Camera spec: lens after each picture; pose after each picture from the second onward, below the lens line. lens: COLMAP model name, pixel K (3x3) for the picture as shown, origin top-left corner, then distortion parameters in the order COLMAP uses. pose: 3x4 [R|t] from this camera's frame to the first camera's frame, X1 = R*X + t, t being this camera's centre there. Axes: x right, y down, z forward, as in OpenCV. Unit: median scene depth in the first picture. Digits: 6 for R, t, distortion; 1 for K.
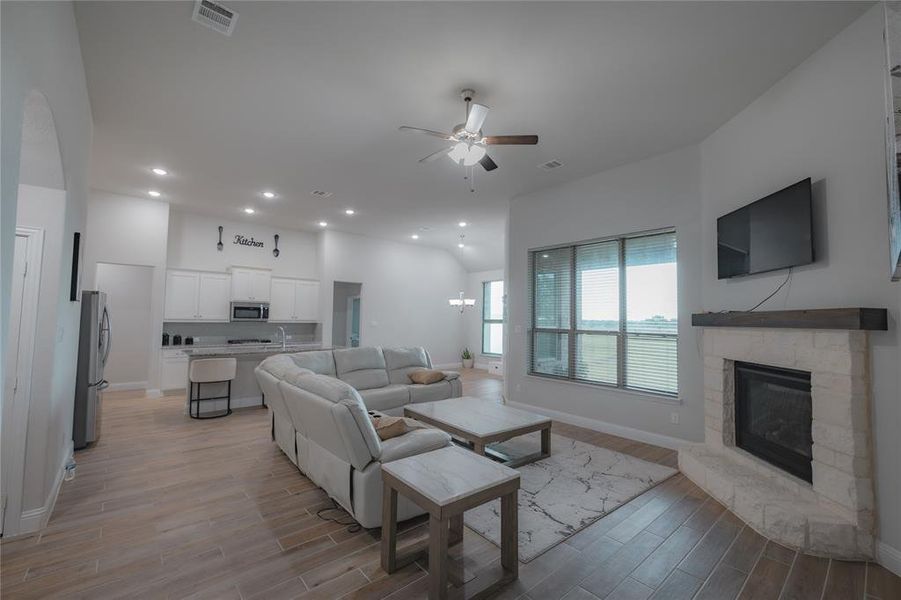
lens RADIAL K [[392.7, 0, 457.3], [0, 392.7, 298.3], [0, 0, 1]] dist [0.022171, -0.017134]
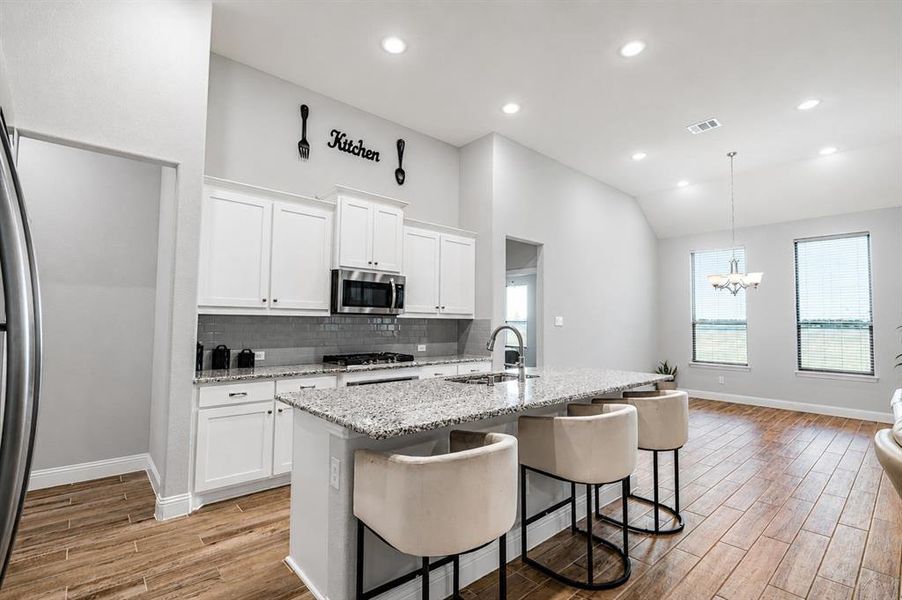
lens RADIAL K [[422.6, 0, 451.0], [0, 422.6, 300.0], [0, 0, 1]] dist [-0.002781, -0.000842]
pose [[0.999869, 0.000235, 0.016200, -0.718521], [-0.000308, 0.999990, 0.004473, 0.064667], [-0.016199, -0.004477, 0.999859, 0.837443]]
